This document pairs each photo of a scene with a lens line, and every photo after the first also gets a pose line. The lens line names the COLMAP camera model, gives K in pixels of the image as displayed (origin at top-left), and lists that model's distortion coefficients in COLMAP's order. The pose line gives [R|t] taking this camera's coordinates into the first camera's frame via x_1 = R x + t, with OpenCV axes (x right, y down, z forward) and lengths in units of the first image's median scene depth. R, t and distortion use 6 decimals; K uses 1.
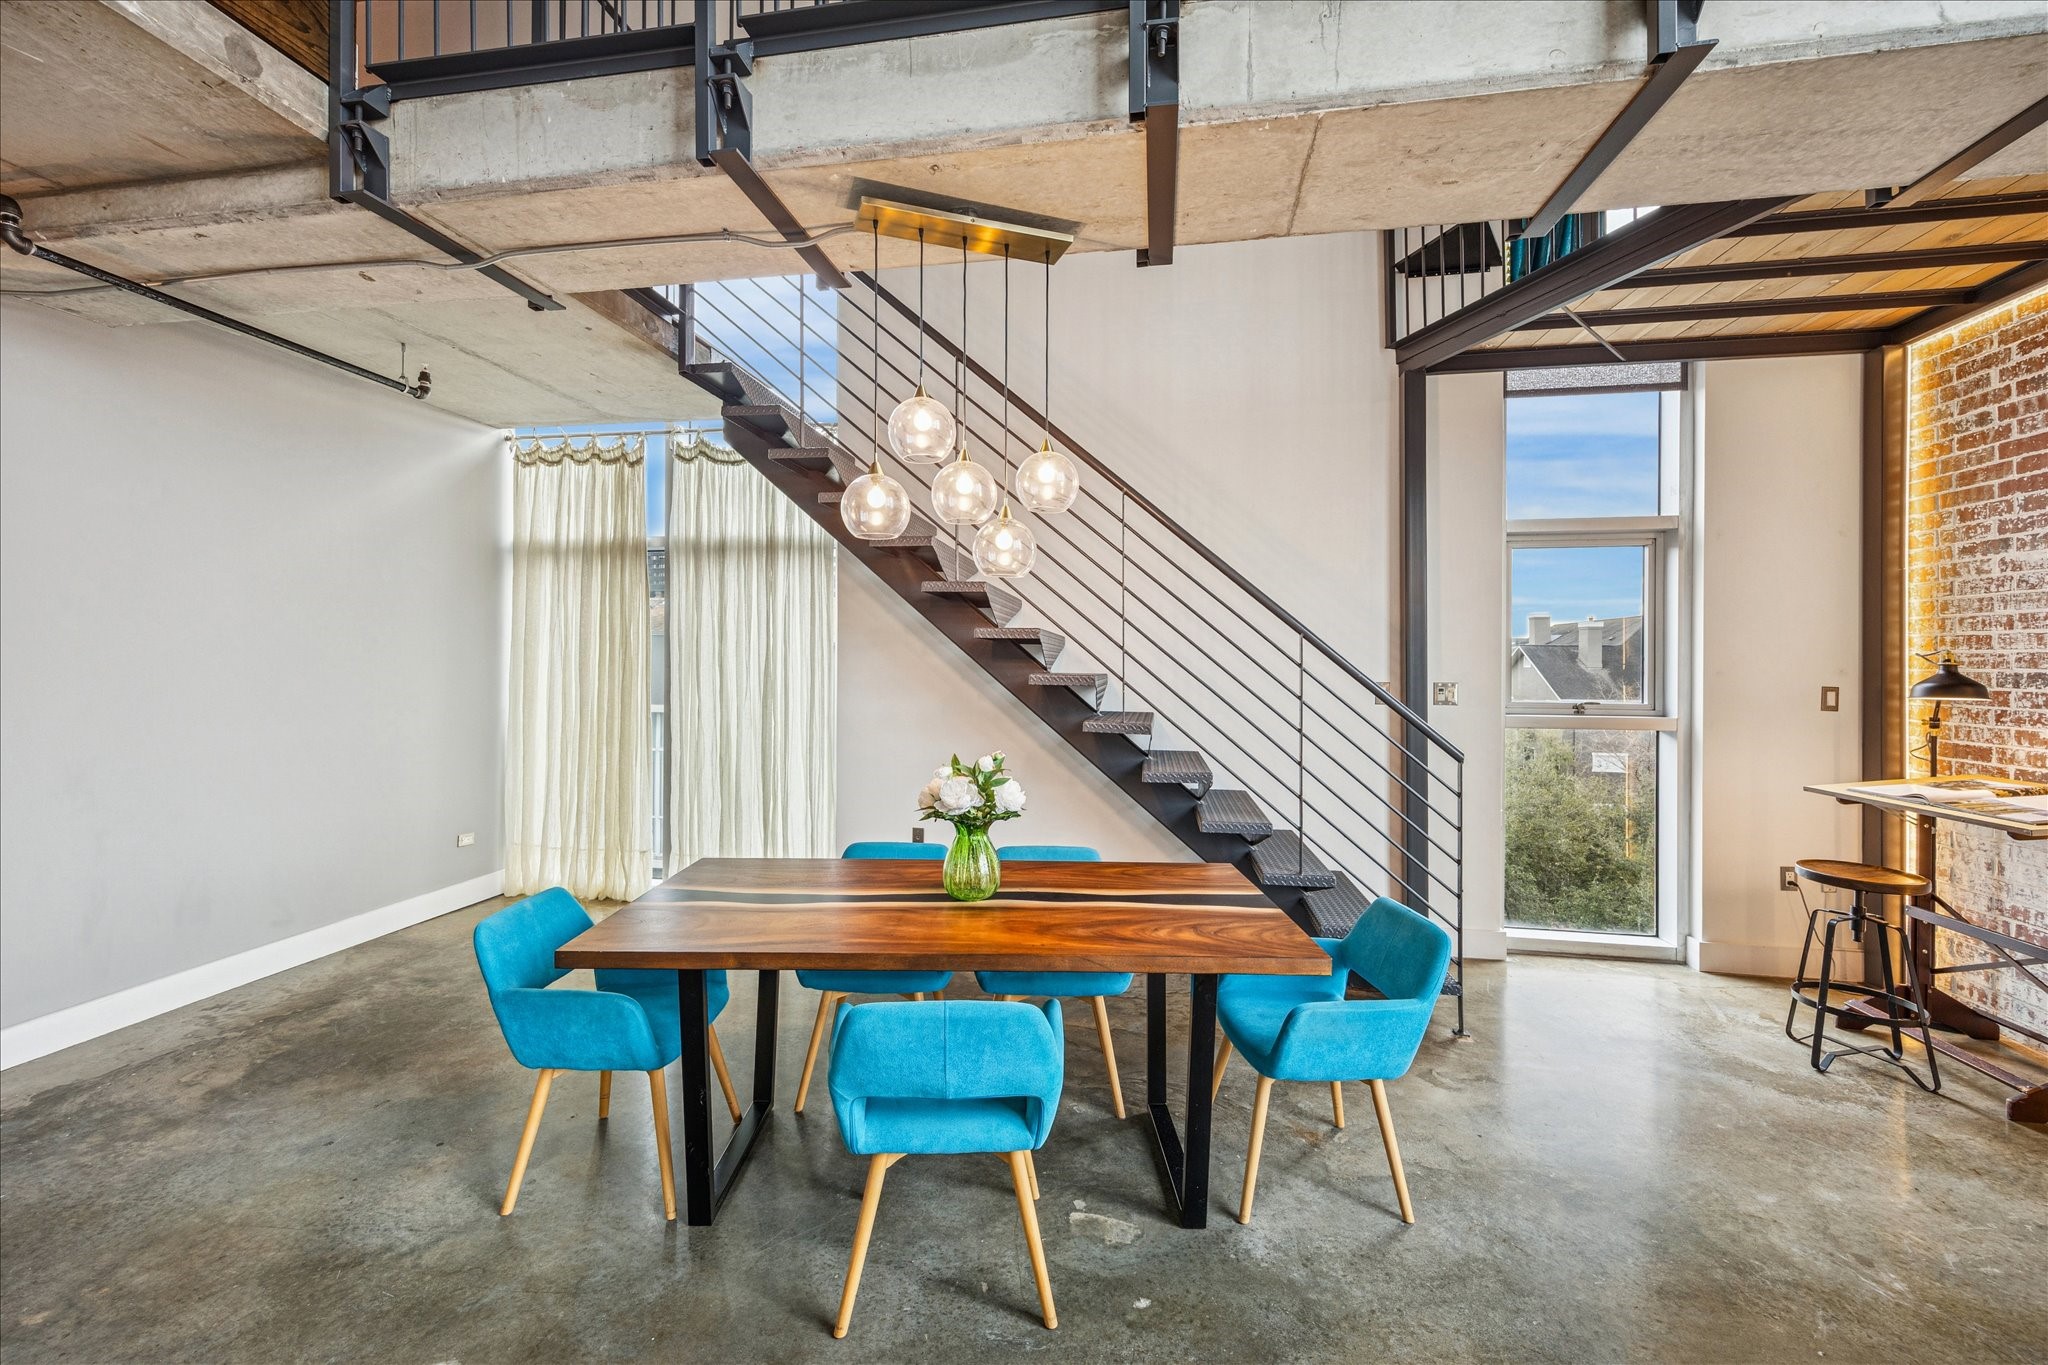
lens RADIAL K [[840.8, 0, 1024.5], [0, 840.8, 662.4], [0, 0, 1]] dist [0.008782, 0.000021]
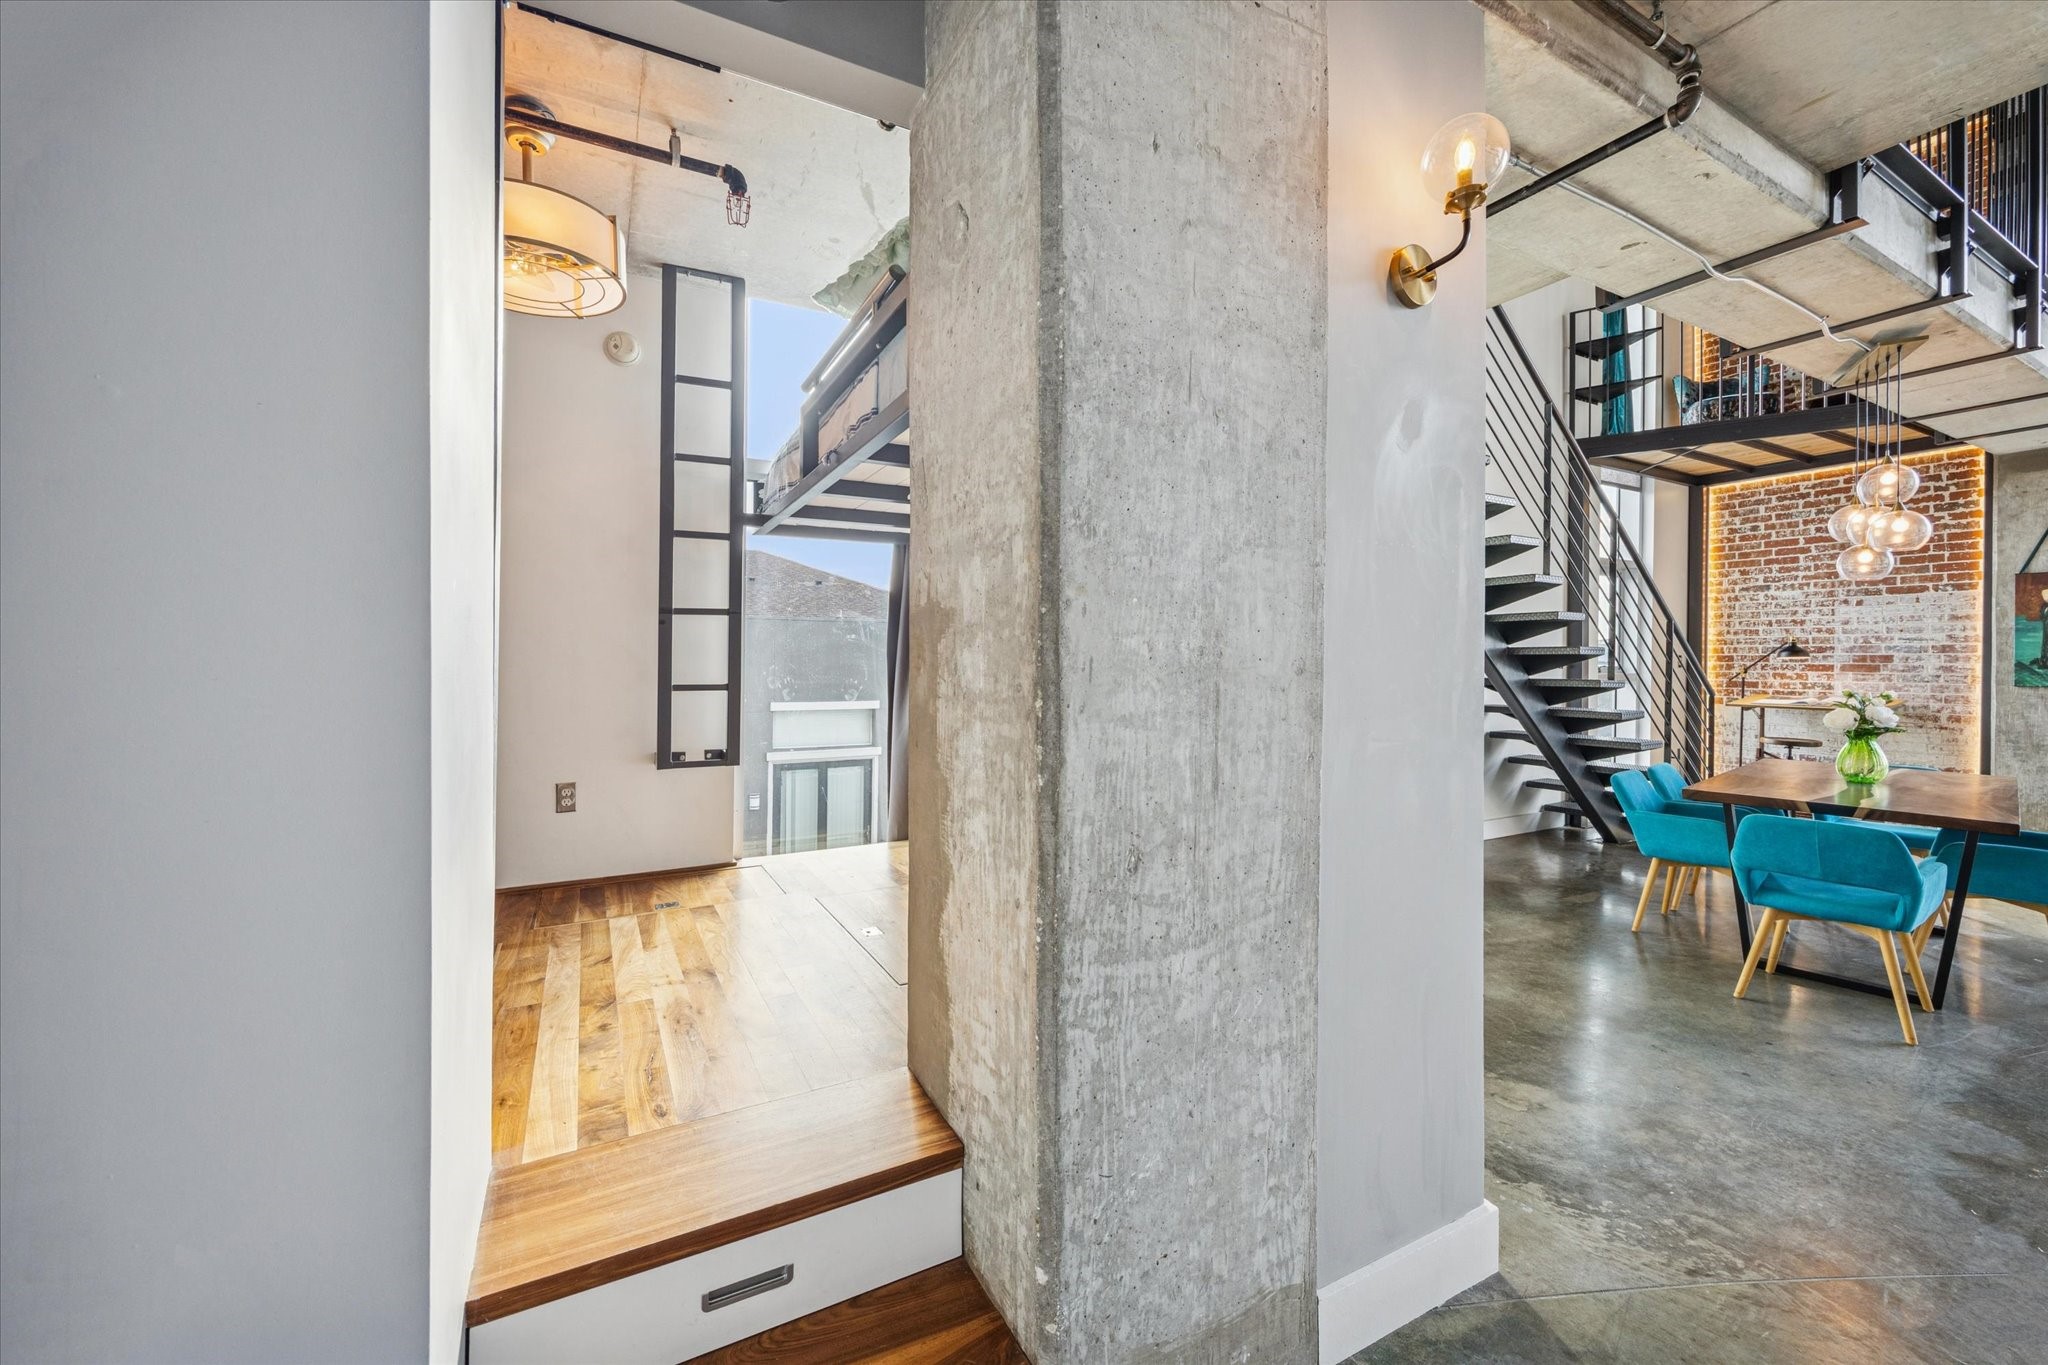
lens RADIAL K [[782.8, 0, 1032.6], [0, 782.8, 667.7], [0, 0, 1]] dist [-0.000251, -0.002513]
pose [[0.789048, -0.011639, 0.614222, -1.518787], [0.002160, 0.999867, 0.016171, 0.028756], [-0.614328, -0.011433, 0.788968, 0.560376]]
